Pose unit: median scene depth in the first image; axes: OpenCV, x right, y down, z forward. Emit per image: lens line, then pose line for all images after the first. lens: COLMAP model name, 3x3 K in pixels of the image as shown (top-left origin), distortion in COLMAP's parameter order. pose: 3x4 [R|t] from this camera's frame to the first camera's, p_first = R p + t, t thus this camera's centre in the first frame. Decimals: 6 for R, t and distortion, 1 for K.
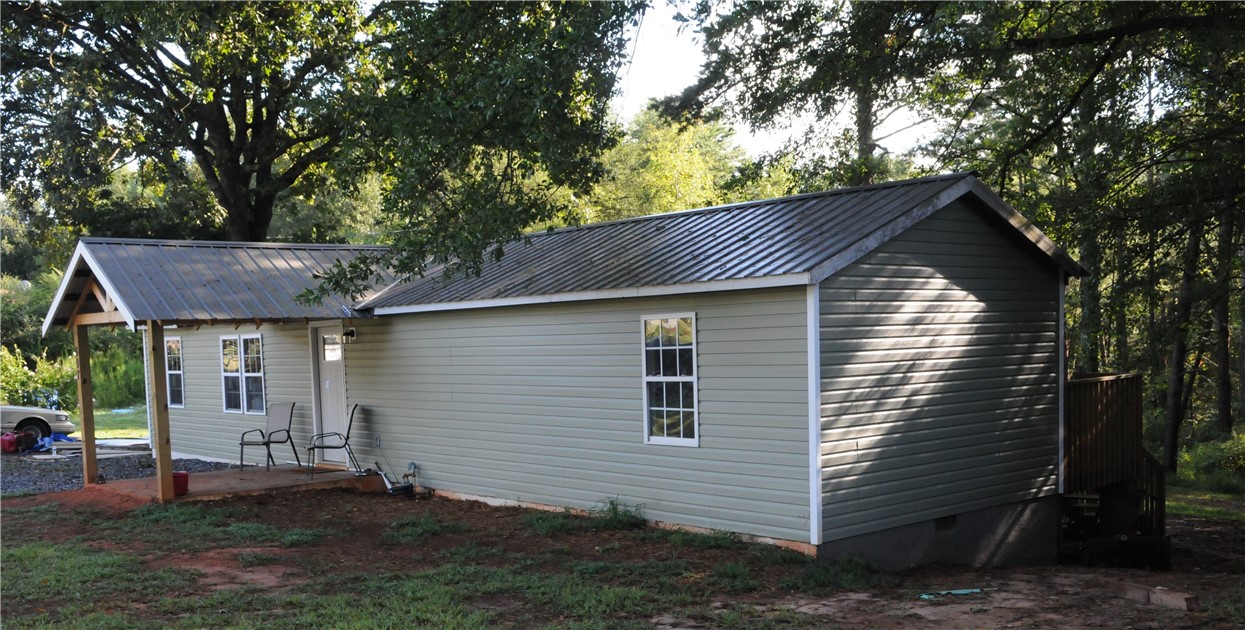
lens RADIAL K [[1148.5, 0, 622.5], [0, 1148.5, 315.0], [0, 0, 1]] dist [0.007095, 0.006412]
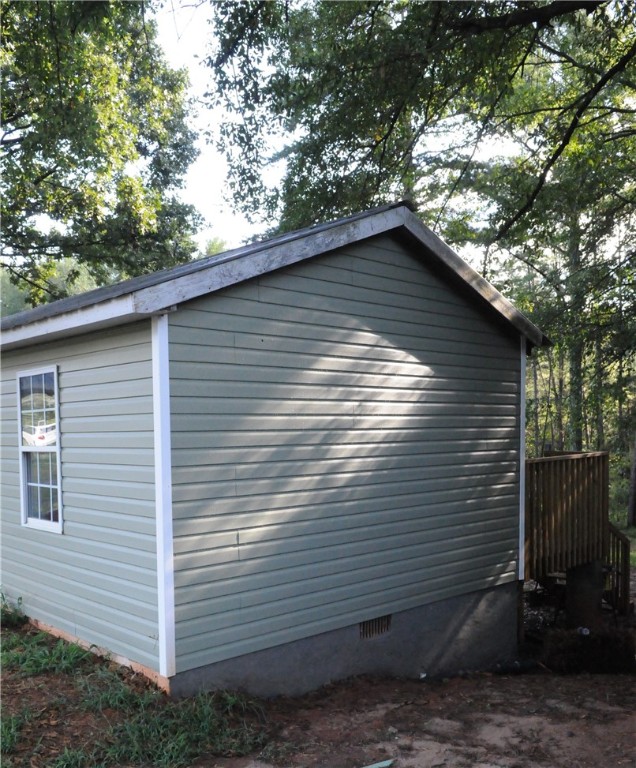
lens RADIAL K [[752.3, 0, 318.0], [0, 752.3, 384.0], [0, 0, 1]] dist [-0.029431, -0.007129]
pose [[0.998748, 0.019326, 0.046138, 0.207273], [-0.017534, 0.999088, -0.038939, 0.026220], [-0.046849, 0.038082, 0.998176, 0.443456]]
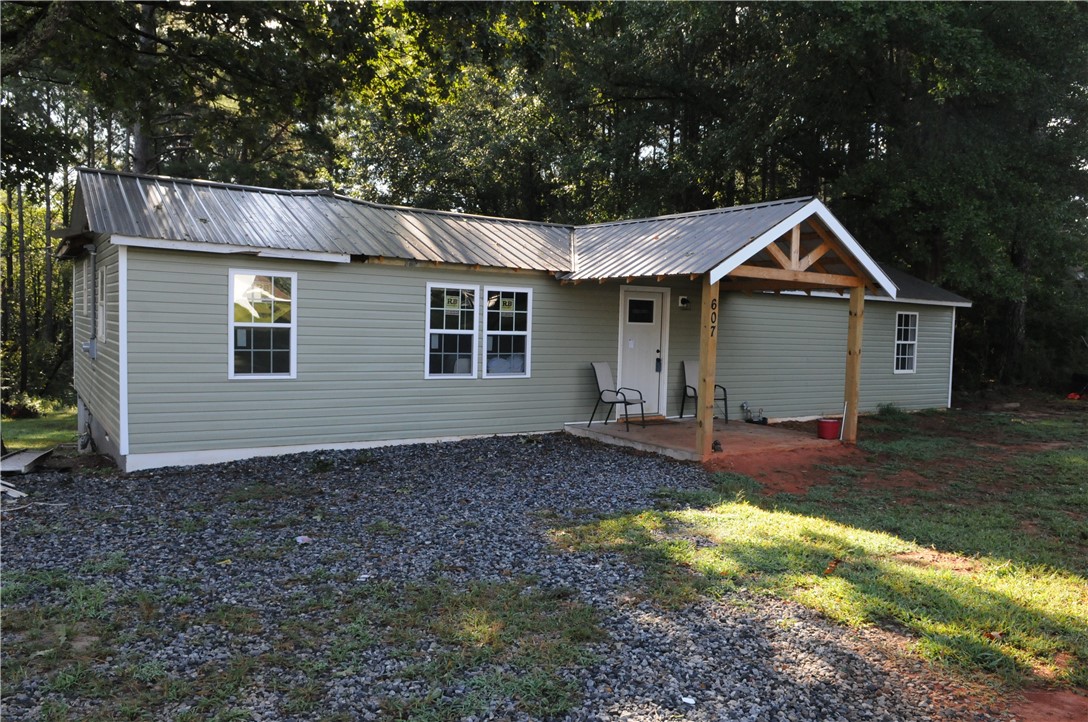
lens RADIAL K [[805.7, 0, 544.0], [0, 805.7, 361.0], [0, 0, 1]] dist [0.003187, 0.001162]
pose [[0.128878, -0.047206, 0.990536, -1.499356], [-0.080915, 0.995035, 0.057948, 0.056457], [-0.988354, -0.087618, 0.124418, 1.444998]]
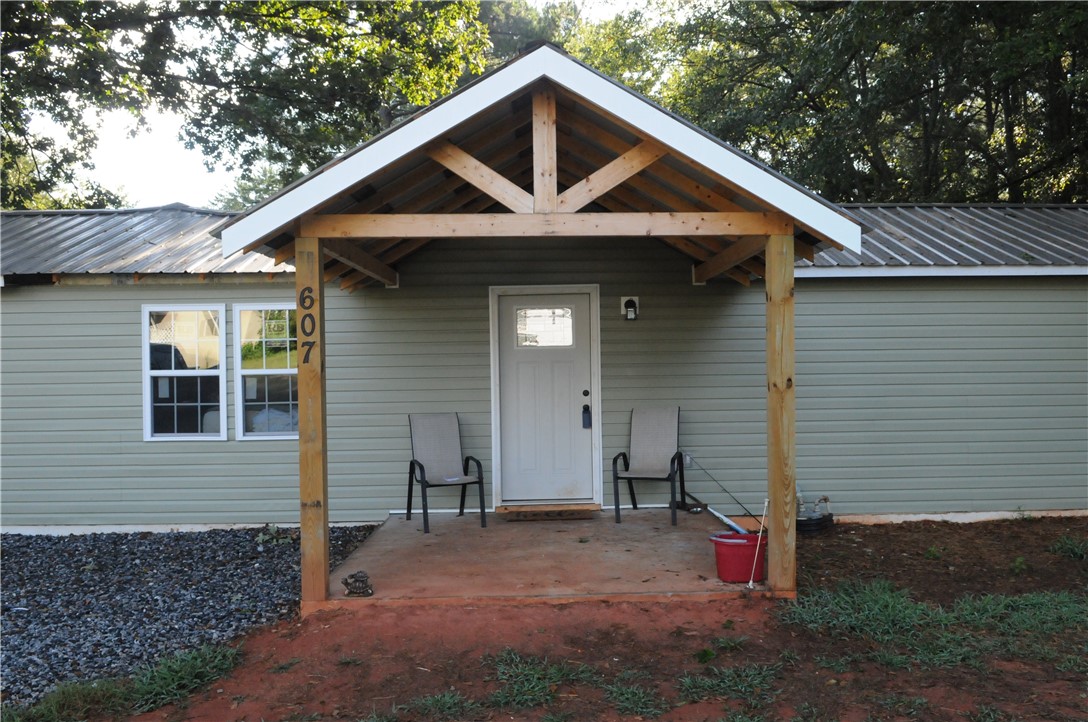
lens RADIAL K [[818.9, 0, 544.0], [0, 818.9, 361.0], [0, 0, 1]] dist [-0.007744, -0.004078]
pose [[0.656262, -0.011531, 0.754445, -0.867584], [-0.022290, 0.999151, 0.034660, 0.046150], [-0.754204, -0.039562, 0.655448, 1.001614]]
